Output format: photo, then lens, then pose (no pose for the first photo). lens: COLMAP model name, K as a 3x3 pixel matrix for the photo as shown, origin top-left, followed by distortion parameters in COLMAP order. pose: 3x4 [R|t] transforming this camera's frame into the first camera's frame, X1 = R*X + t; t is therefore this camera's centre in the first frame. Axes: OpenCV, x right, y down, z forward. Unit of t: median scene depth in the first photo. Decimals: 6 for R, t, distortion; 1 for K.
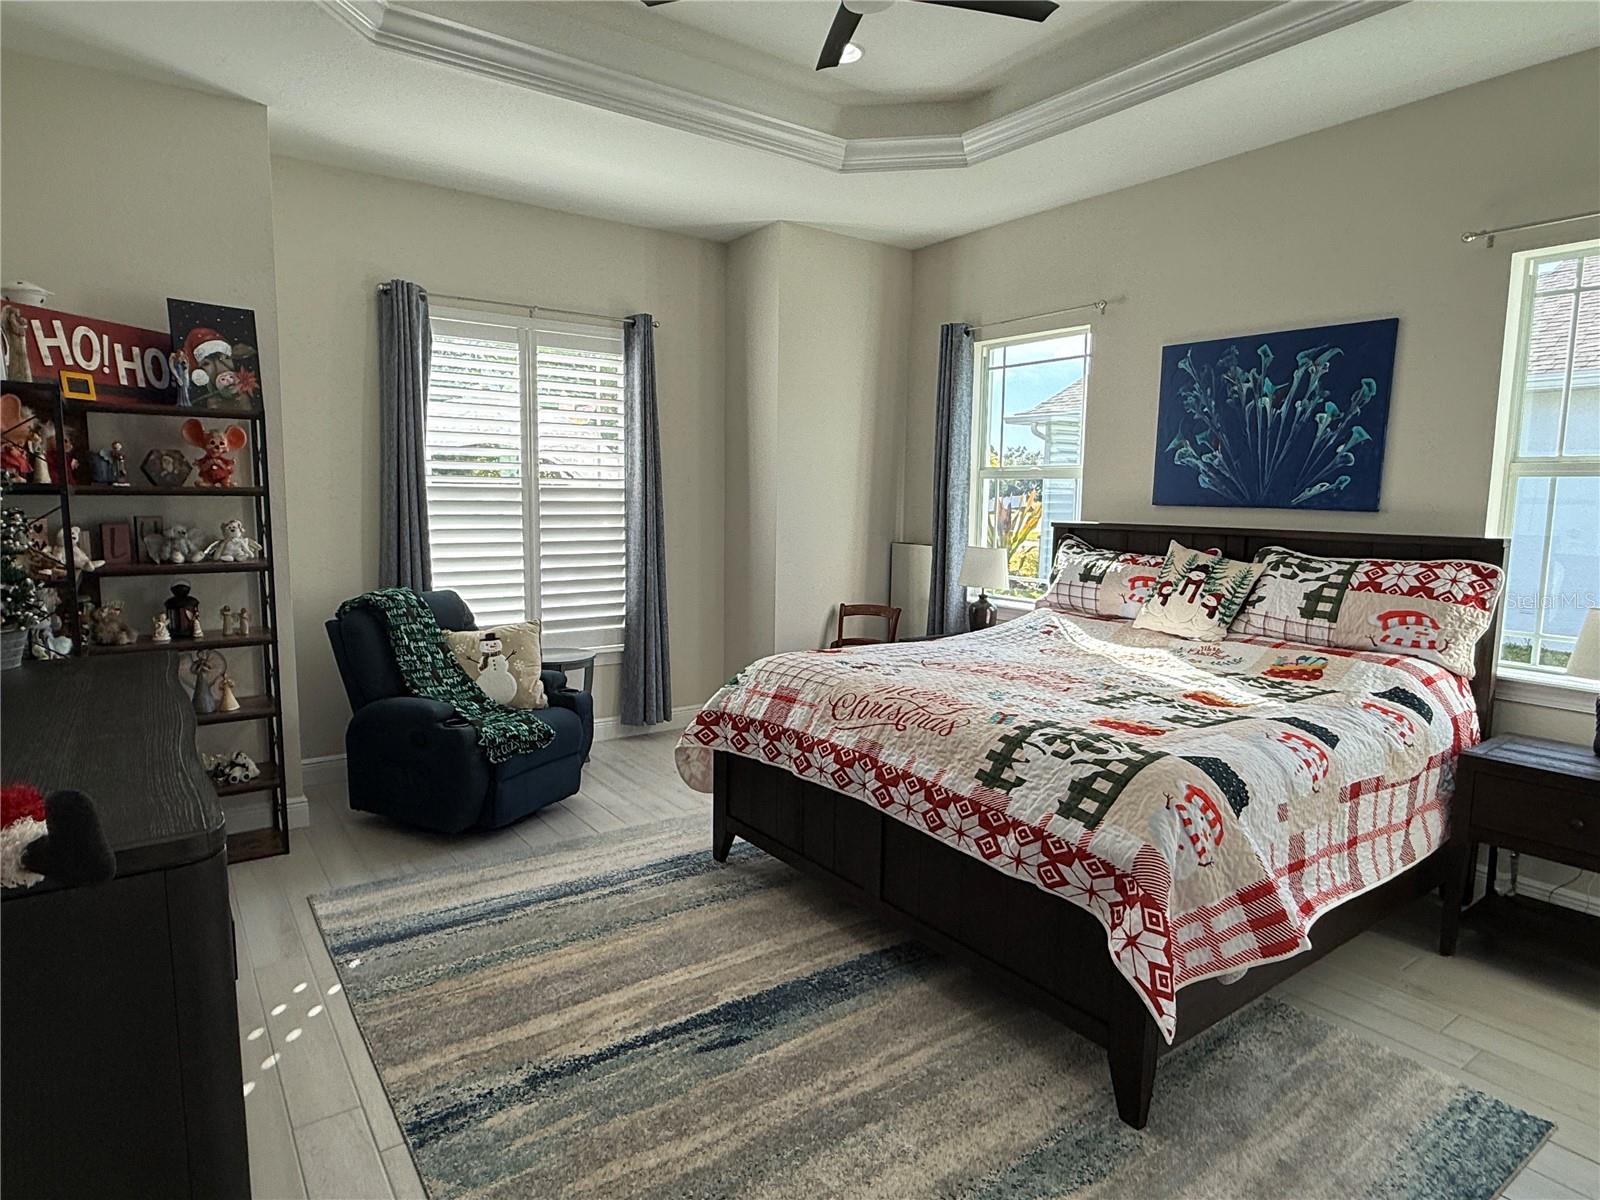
lens RADIAL K [[911.6, 0, 796.2], [0, 911.6, 604.7], [0, 0, 1]] dist [-0.003460, 0.001476]
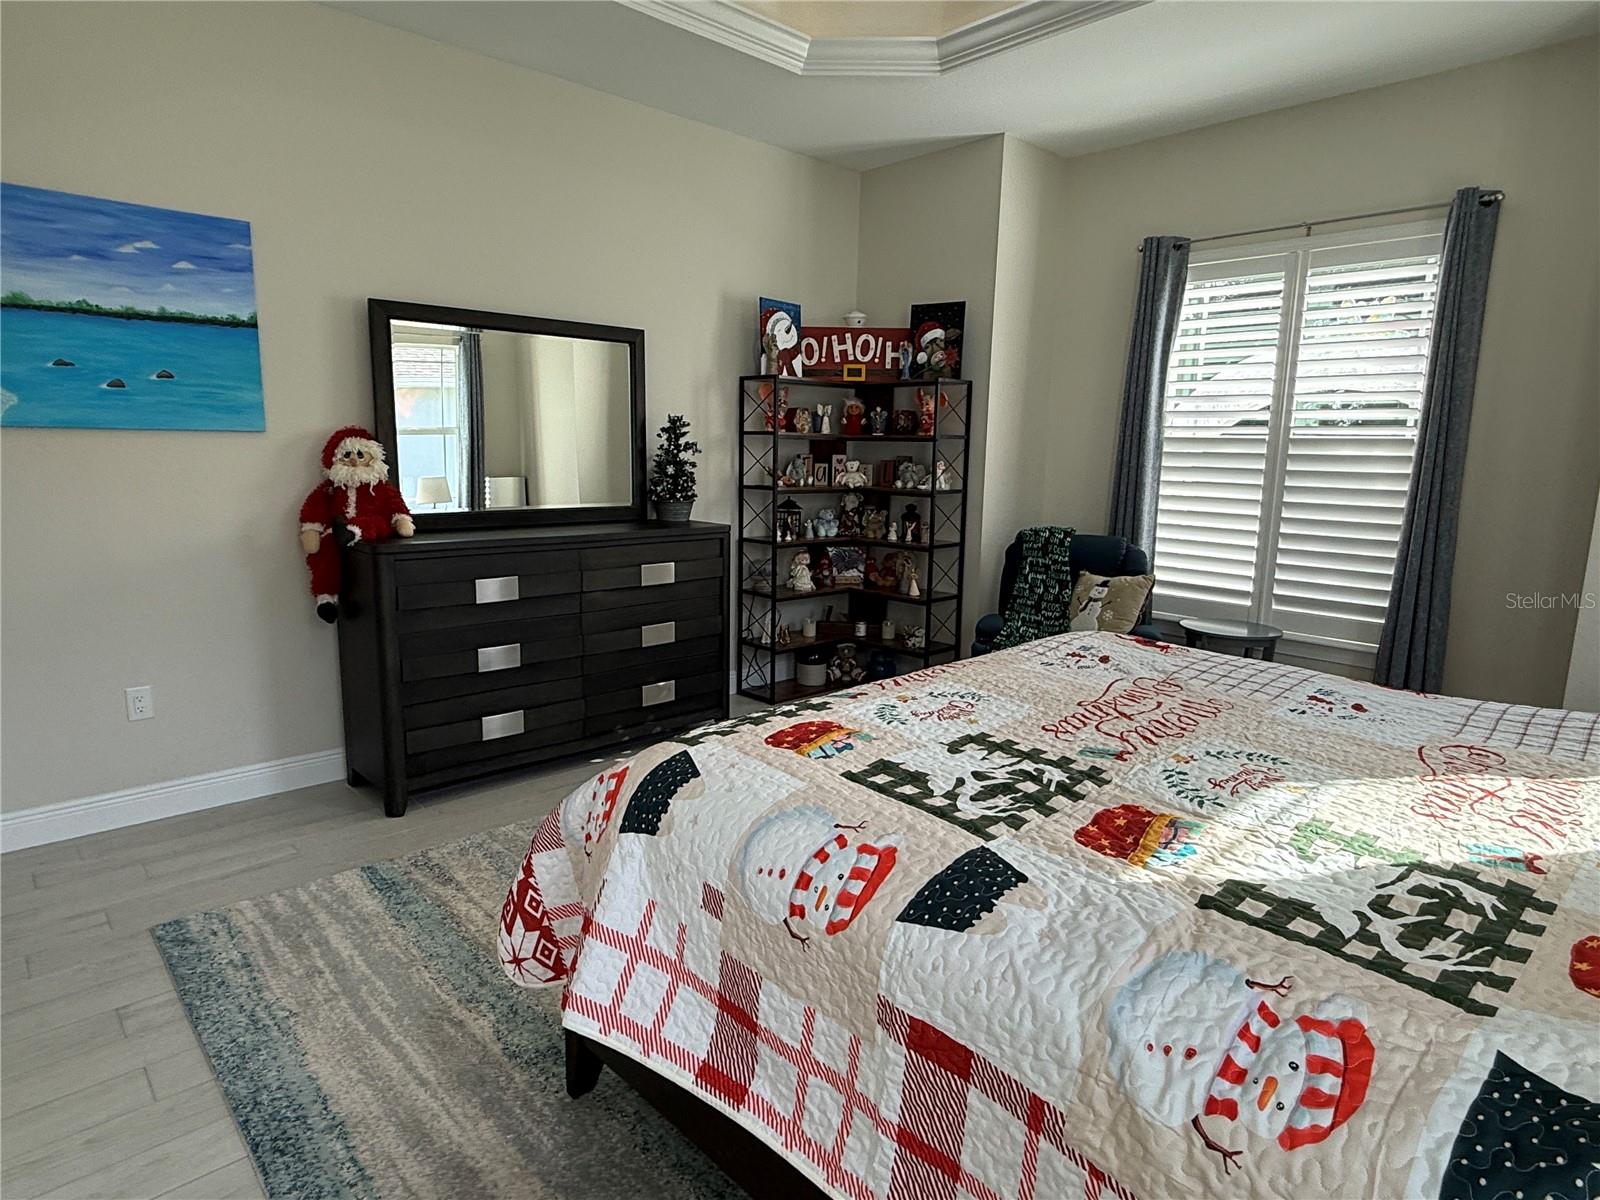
lens RADIAL K [[940.7, 0, 766.0], [0, 940.7, 605.2], [0, 0, 1]] dist [-0.004413, -0.000344]
pose [[0.116270, 0.157027, -0.980726, 0.823200], [-0.139019, 0.980276, 0.140473, -0.044786], [0.983440, 0.120006, 0.135806, 0.617064]]
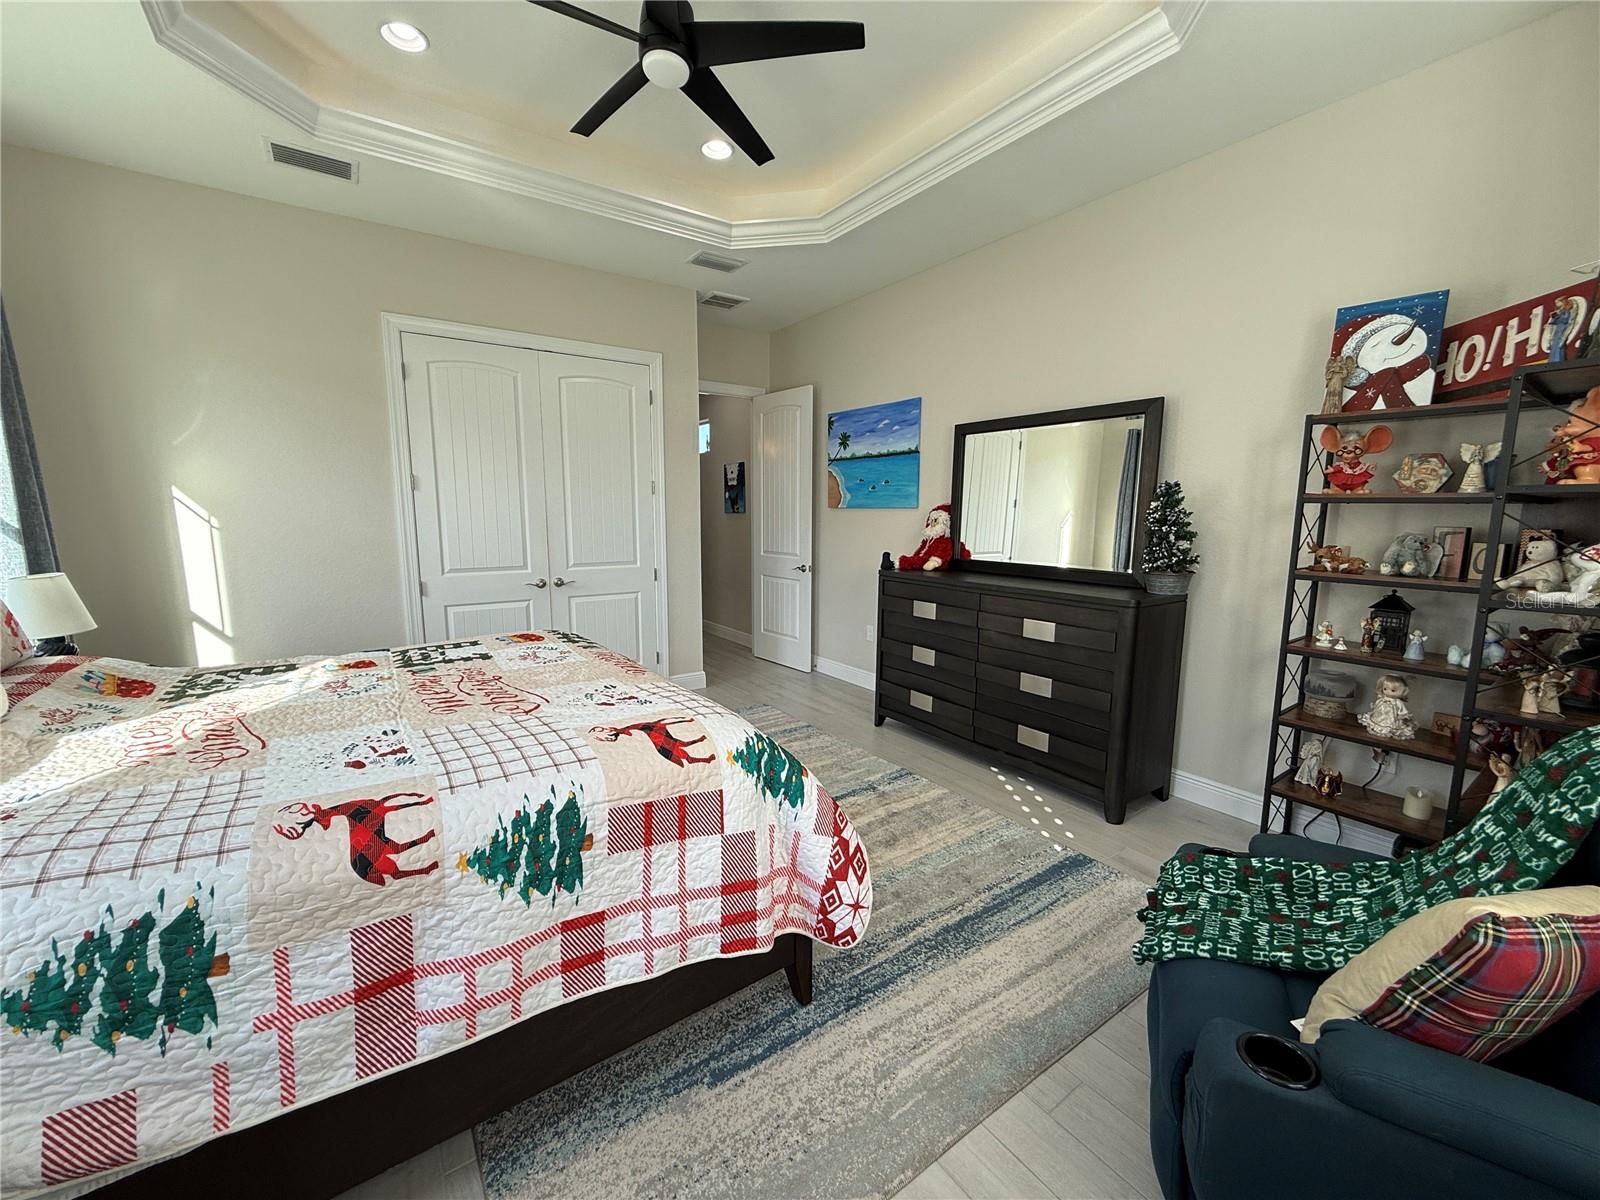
lens RADIAL K [[637.0, 0, 799.0], [0, 637.0, 599.4], [0, 0, 1]] dist [0.000763, -0.000105]
pose [[-0.999733, -0.018240, 0.014175, -0.090465], [-0.013892, 0.964971, 0.261989, -0.171293], [-0.018457, 0.261722, -0.964967, 1.530470]]
